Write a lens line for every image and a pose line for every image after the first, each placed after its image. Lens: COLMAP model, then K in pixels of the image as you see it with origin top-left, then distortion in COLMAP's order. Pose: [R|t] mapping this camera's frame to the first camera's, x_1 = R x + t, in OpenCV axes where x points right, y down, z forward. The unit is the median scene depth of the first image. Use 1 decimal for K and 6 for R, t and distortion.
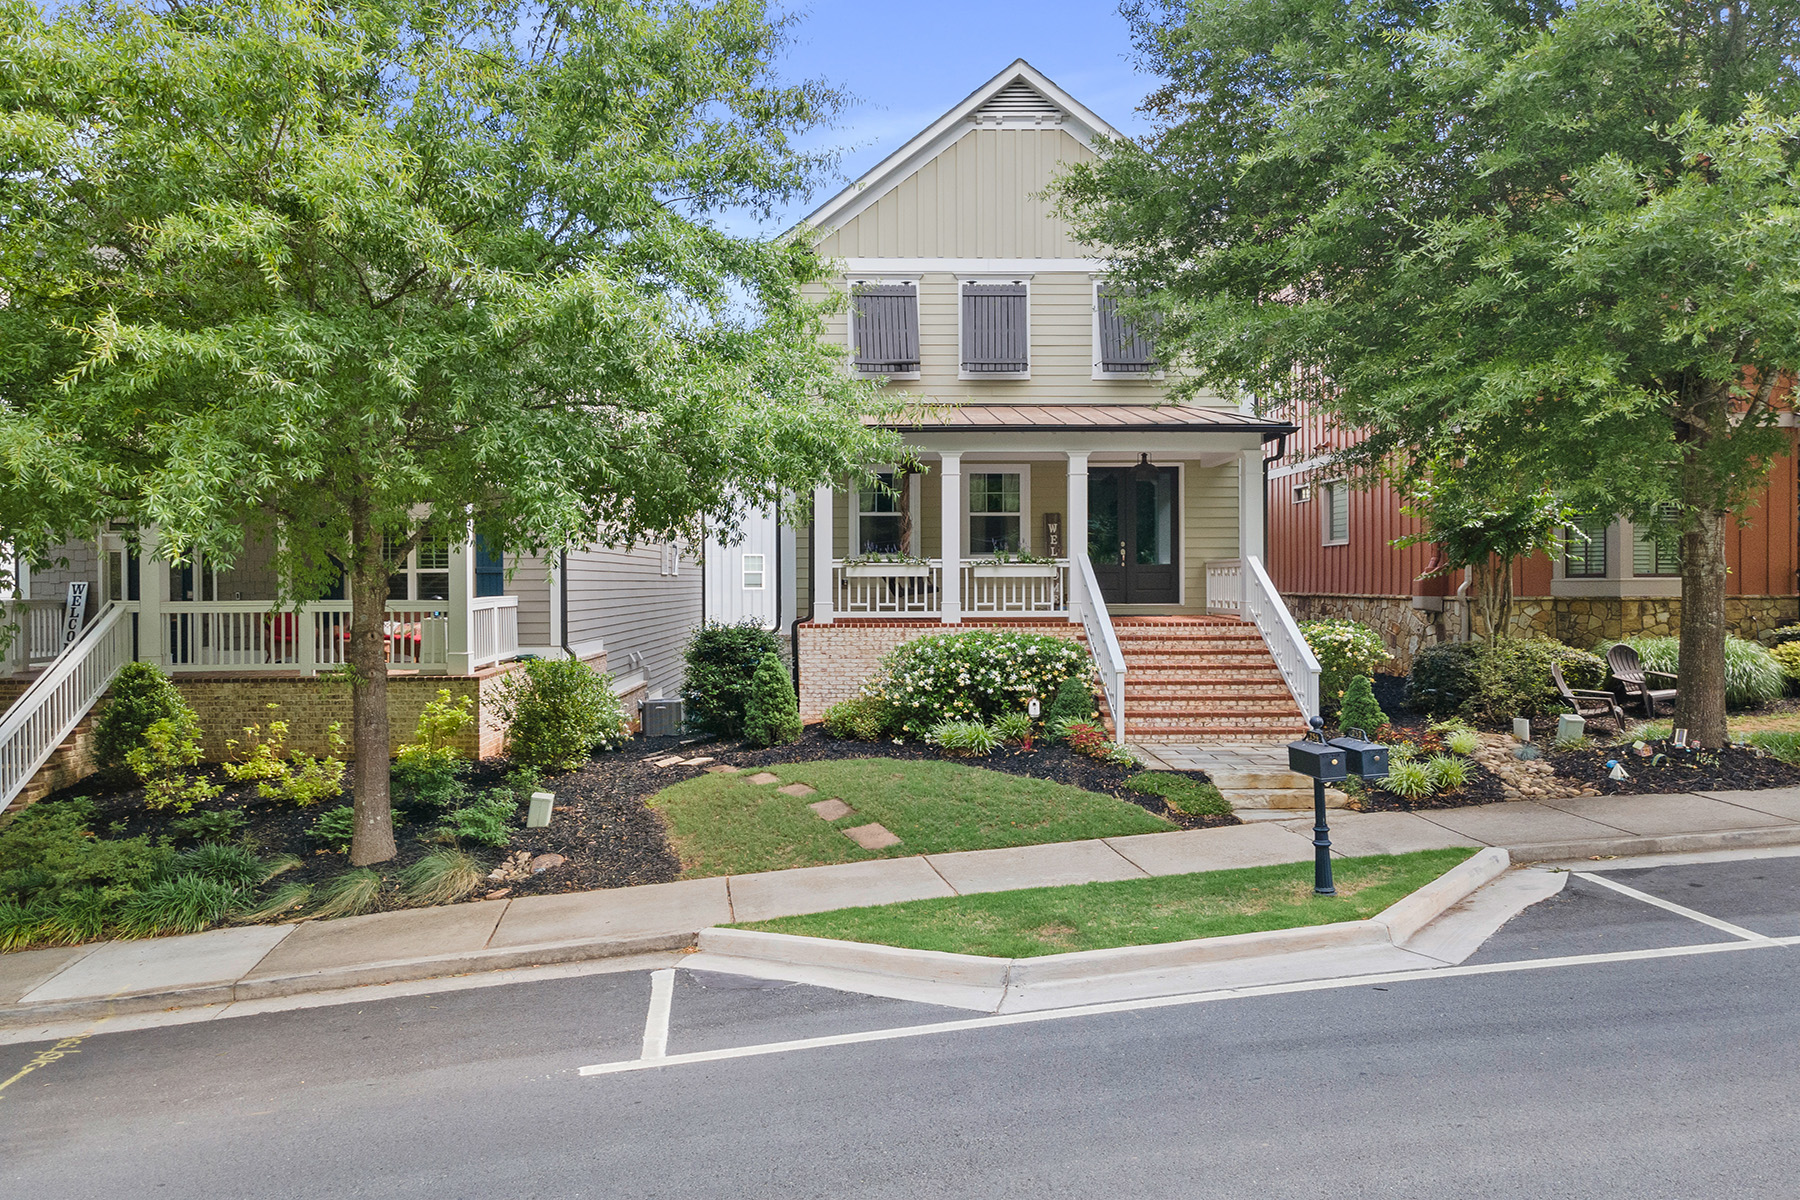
lens RADIAL K [[1166.4, 0, 900.0], [0, 1166.4, 600.0], [0, 0, 1]] dist [0.039822, 0.000695]
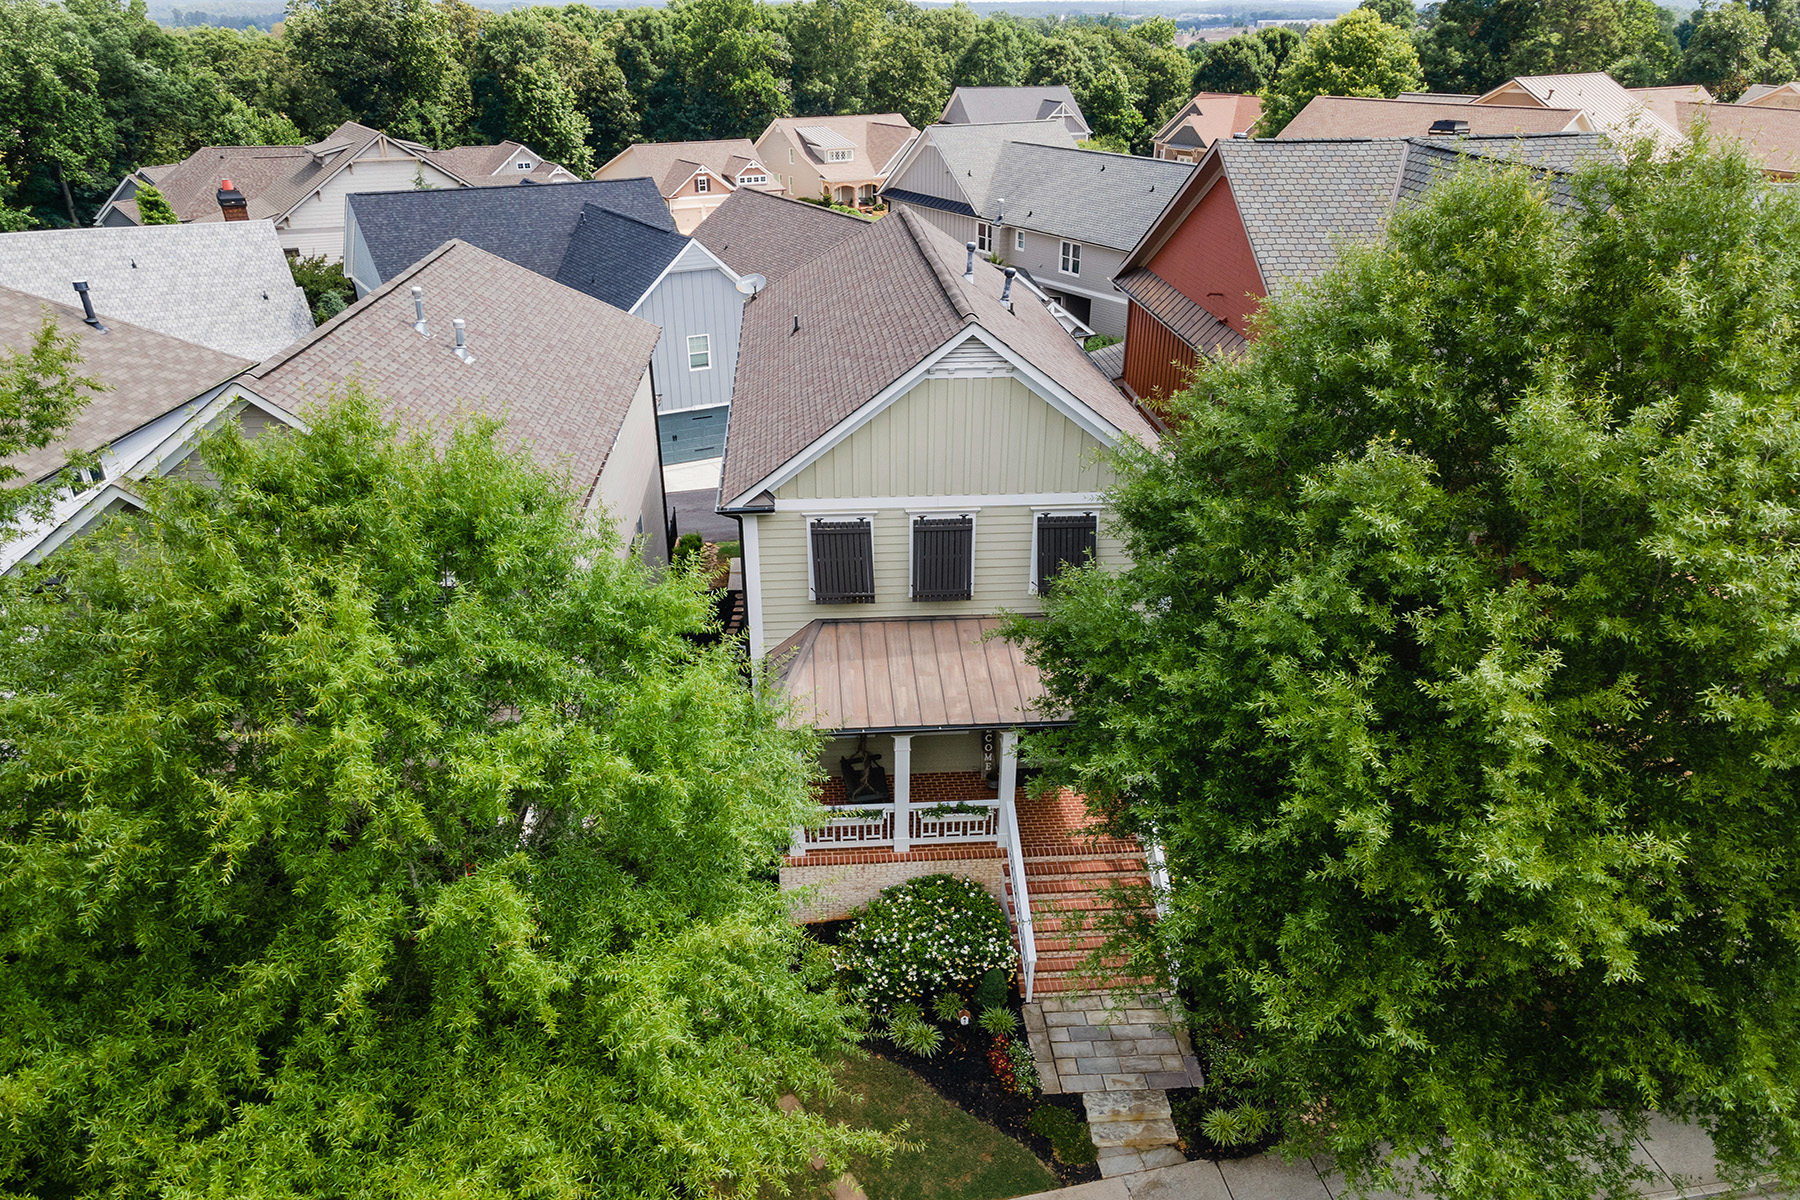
lens RADIAL K [[1166.4, 0, 900.0], [0, 1166.4, 600.0], [0, 0, 1]] dist [0.039822, 0.000695]
pose [[0.998754, -0.015486, 0.047447, -0.012332], [-0.007120, 0.896718, 0.442545, -0.763395], [-0.049400, -0.442331, 0.895490, 0.012135]]
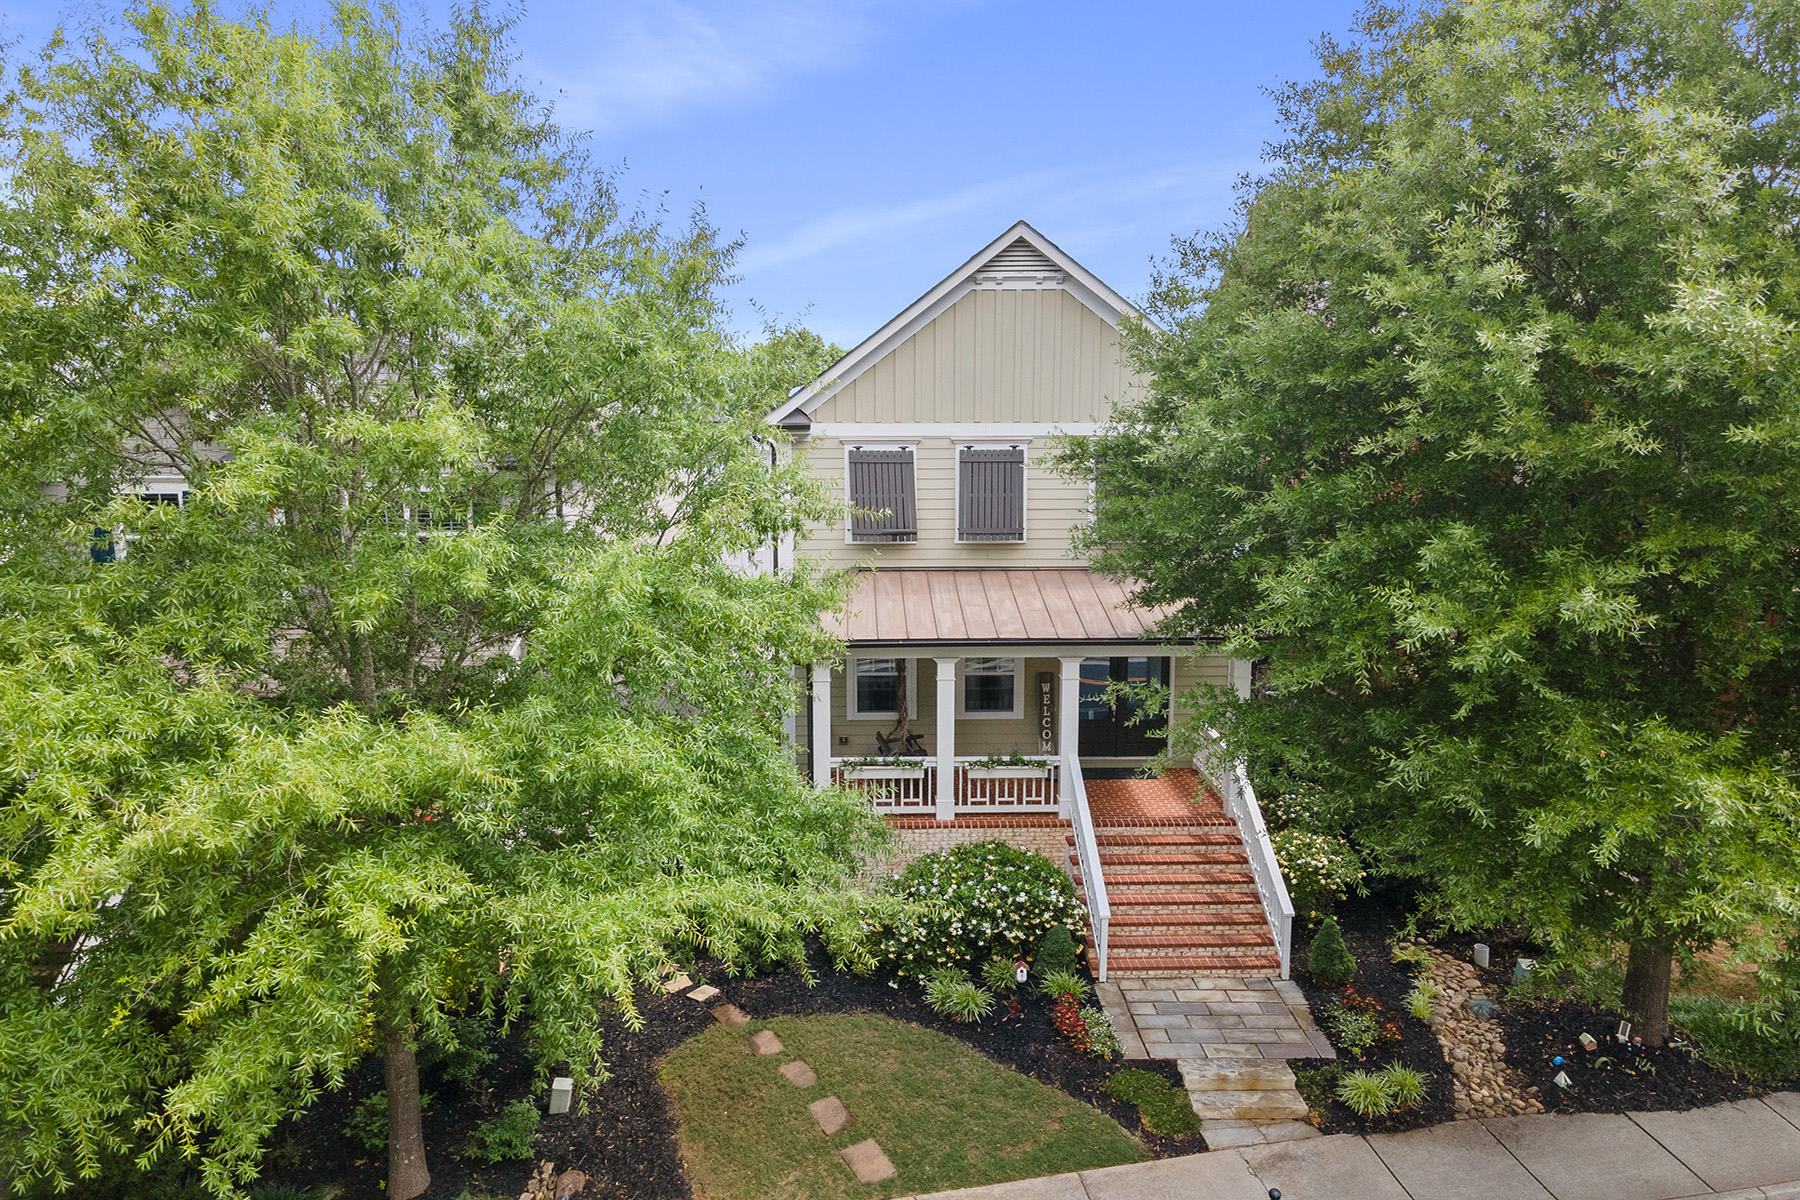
lens RADIAL K [[1173.5, 0, 905.6], [0, 1173.5, 599.7], [0, 0, 1]] dist [0.025084, 0.043180]
pose [[0.999980, 0.001965, 0.006066, 0.001777], [-0.002876, 0.988078, 0.153926, -0.334619], [-0.005691, -0.153940, 0.988064, -0.004368]]
